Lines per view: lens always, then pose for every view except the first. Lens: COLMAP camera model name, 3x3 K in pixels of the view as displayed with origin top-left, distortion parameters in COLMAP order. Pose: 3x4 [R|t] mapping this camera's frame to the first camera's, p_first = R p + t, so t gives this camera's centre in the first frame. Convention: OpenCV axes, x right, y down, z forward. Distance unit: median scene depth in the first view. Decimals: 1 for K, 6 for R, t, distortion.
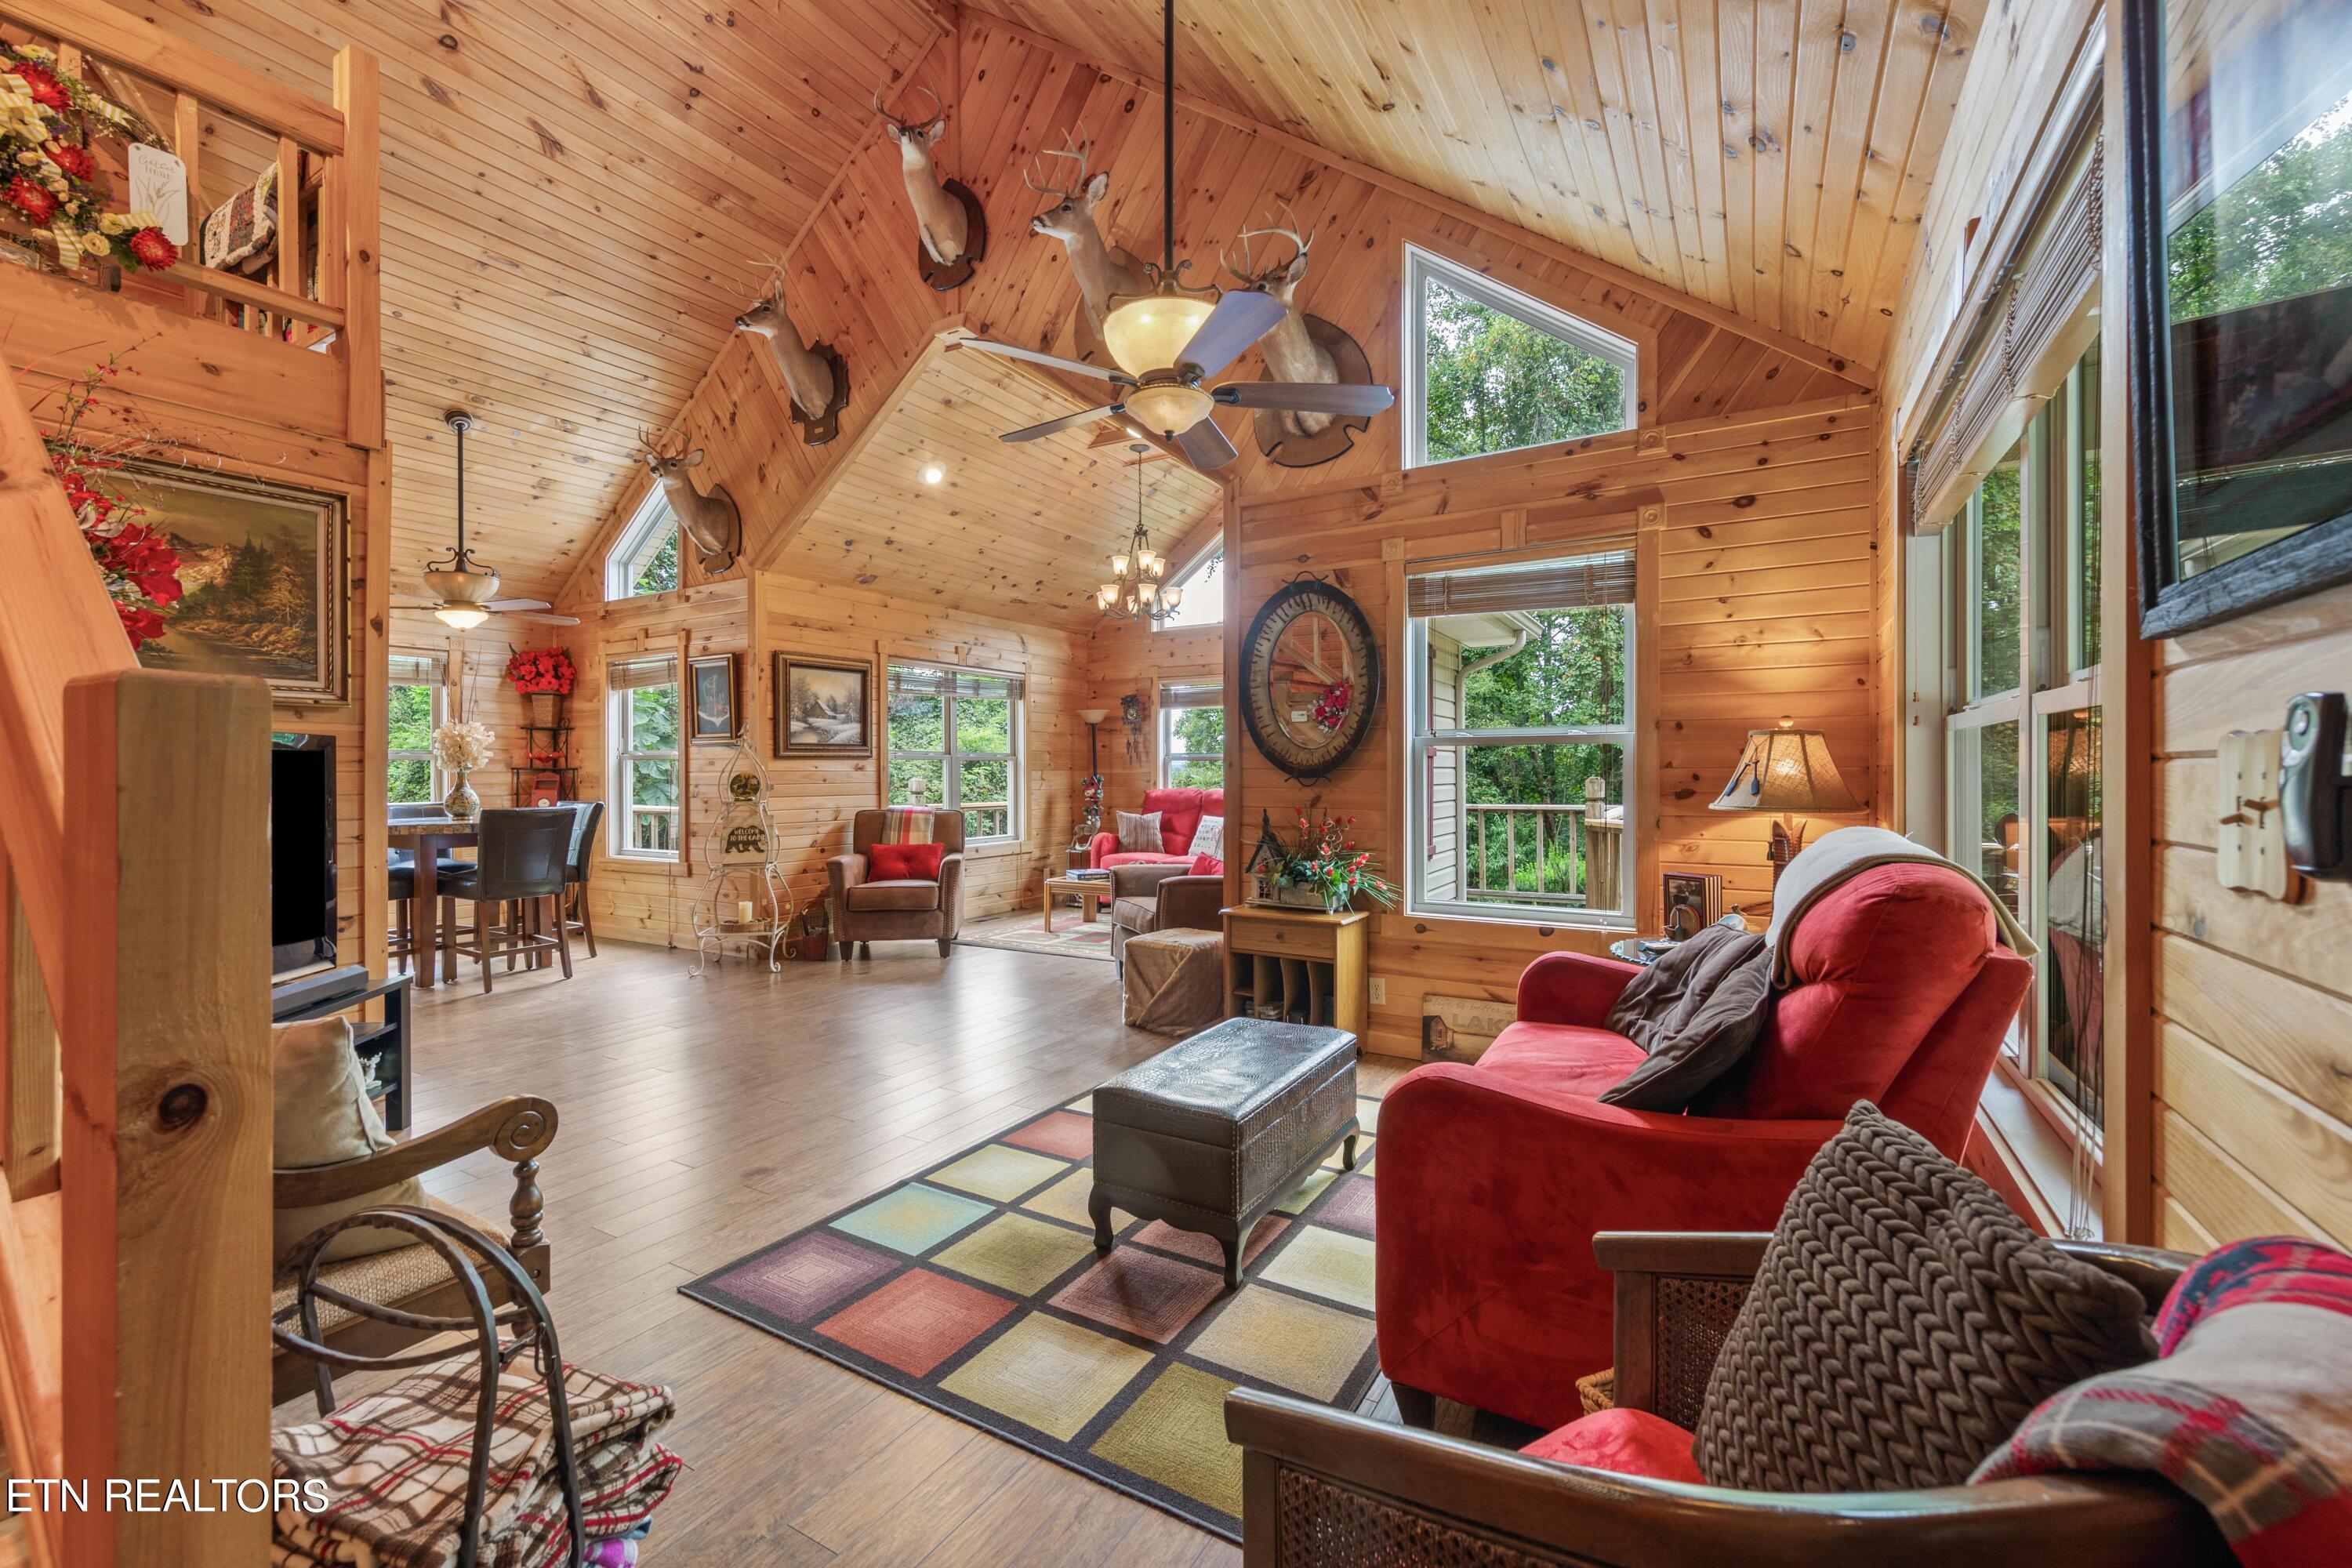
lens RADIAL K [[967.3, 0, 1171.9], [0, 967.3, 773.9], [0, 0, 1]] dist [0.013971, 0.000101]
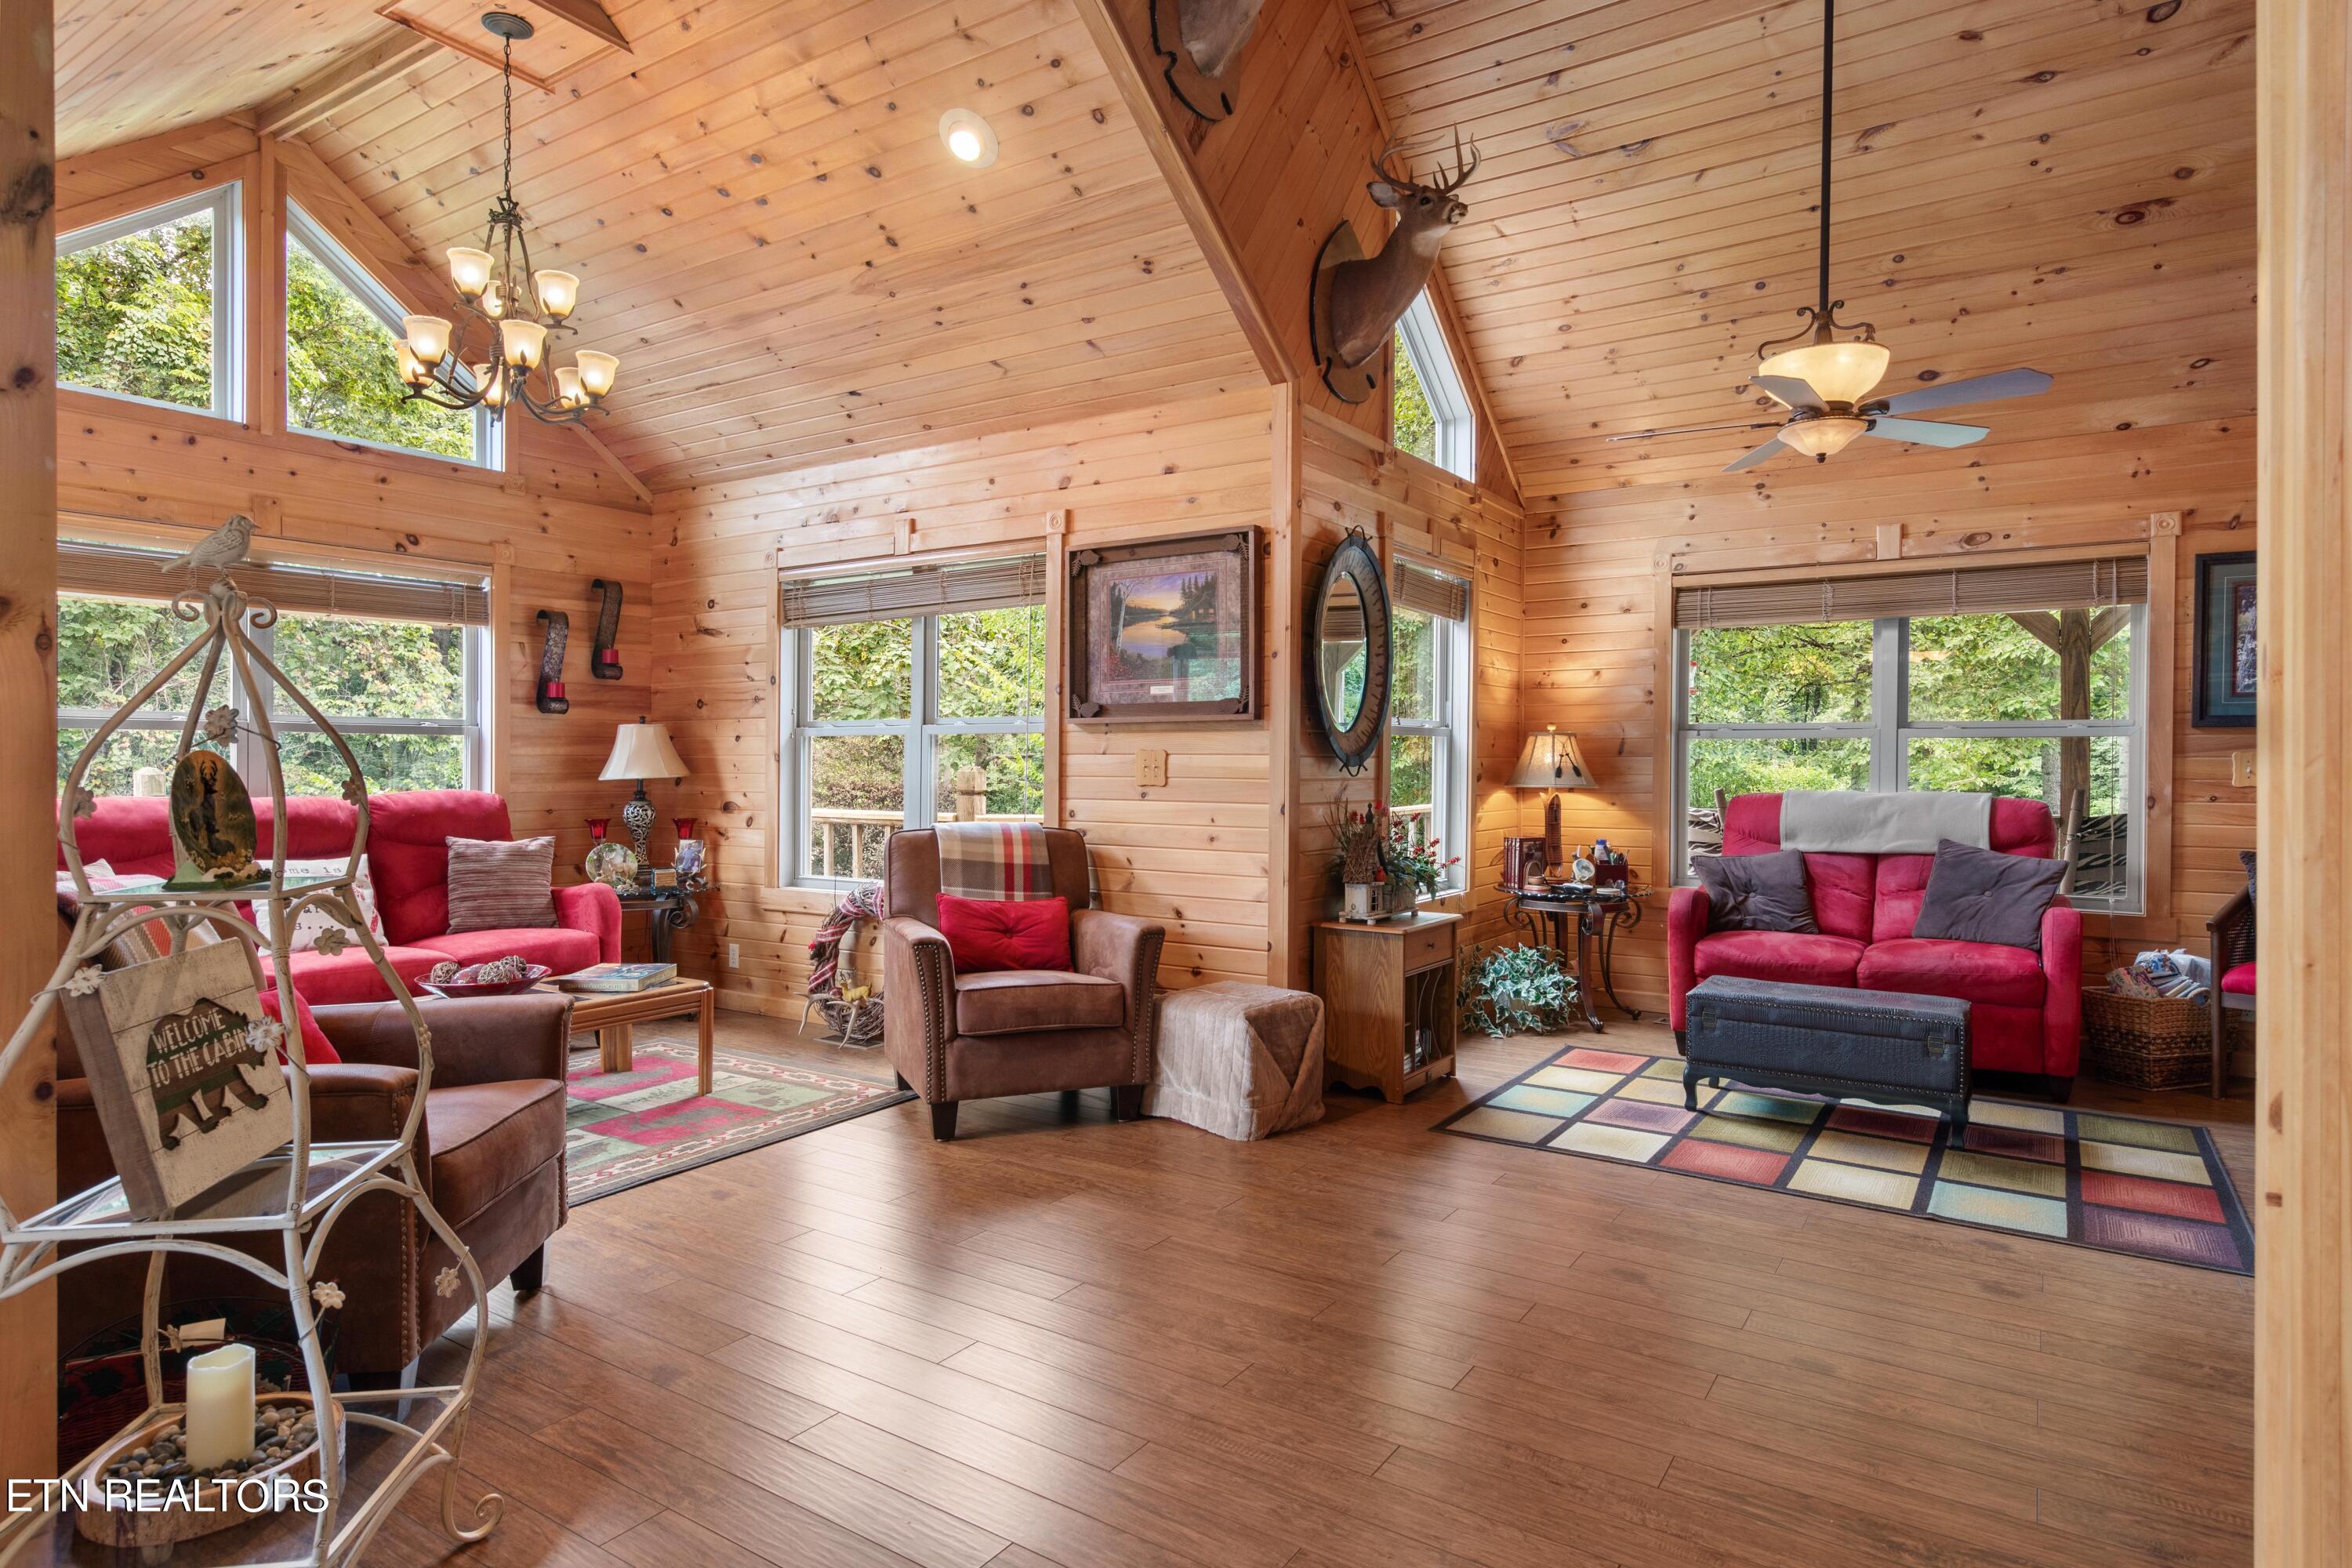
lens RADIAL K [[1295.4, 0, 1166.2], [0, 1295.4, 757.0], [0, 0, 1]] dist [0.004398, 0.000562]
pose [[0.047504, 0.005872, 0.998854, -0.639278], [-0.000266, 0.999983, -0.005866, 0.001370], [-0.998871, 0.000013, 0.047505, 0.698077]]
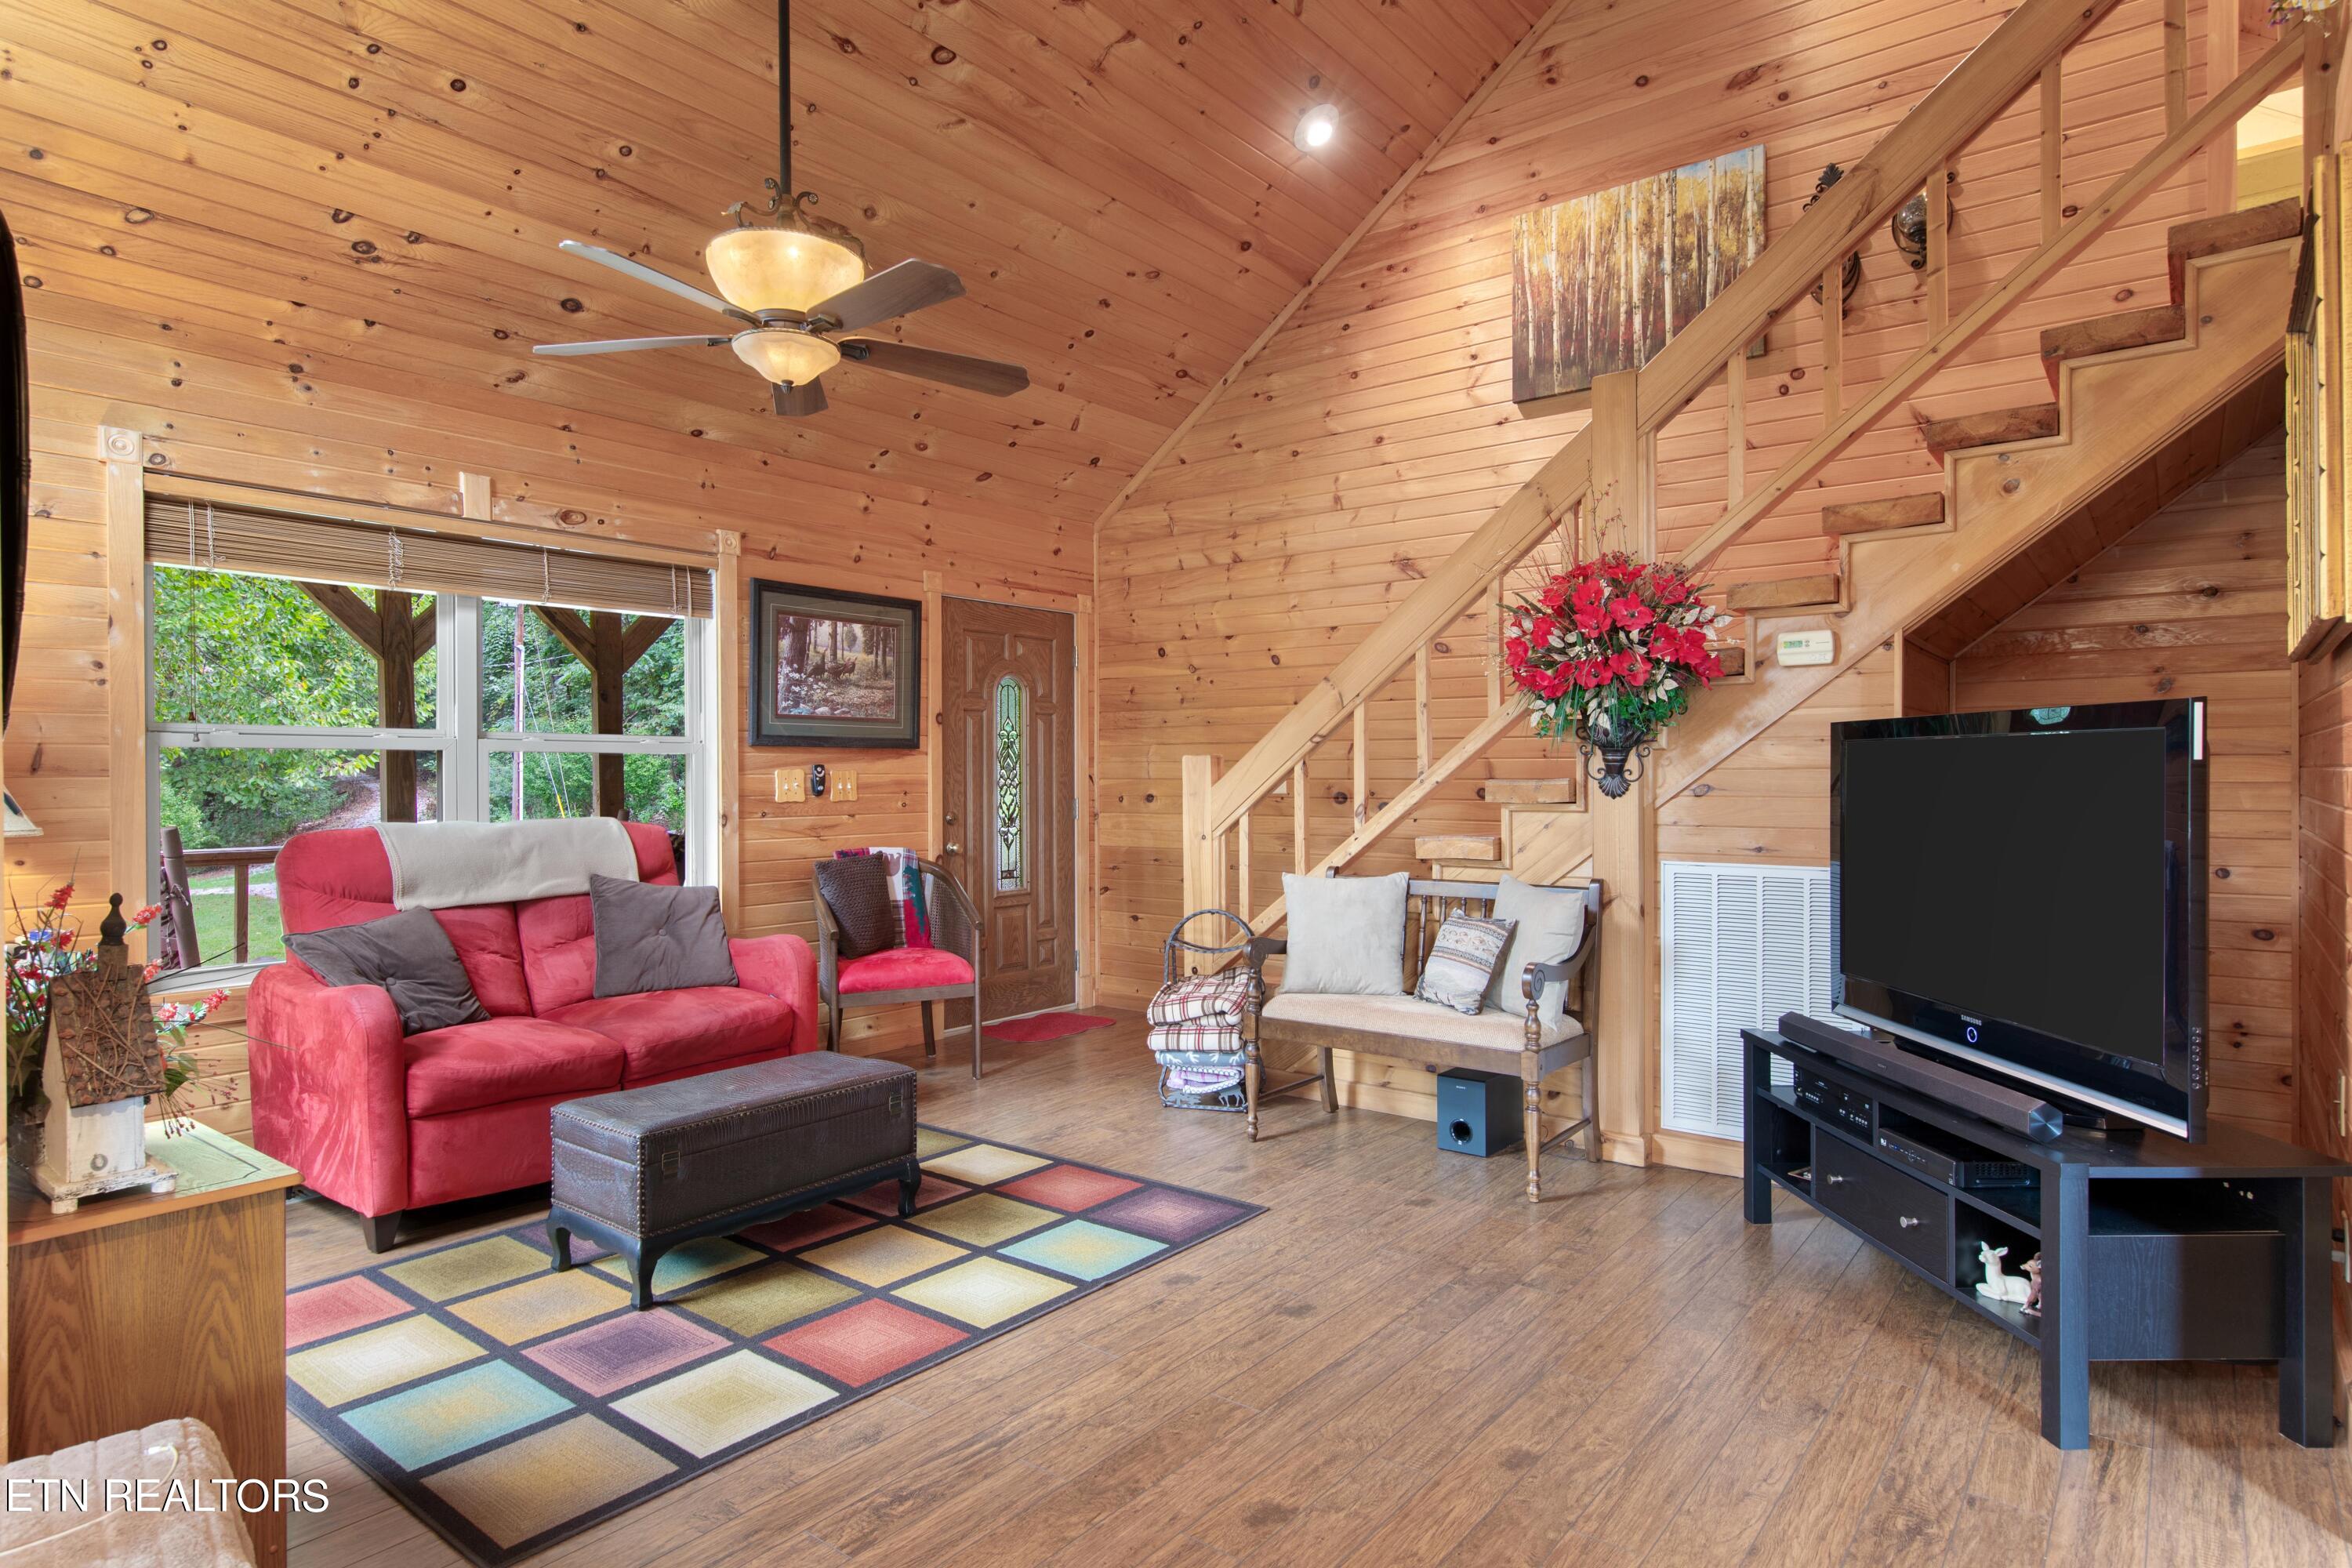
lens RADIAL K [[1282.4, 0, 1175.2], [0, 1282.4, 782.3], [0, 0, 1]] dist [0.001113, 0.000223]
pose [[-0.992141, 0.009547, 0.124758, -0.200673], [0.010163, 0.999939, 0.004302, 0.000544], [-0.124710, 0.005536, -0.992178, 0.866165]]
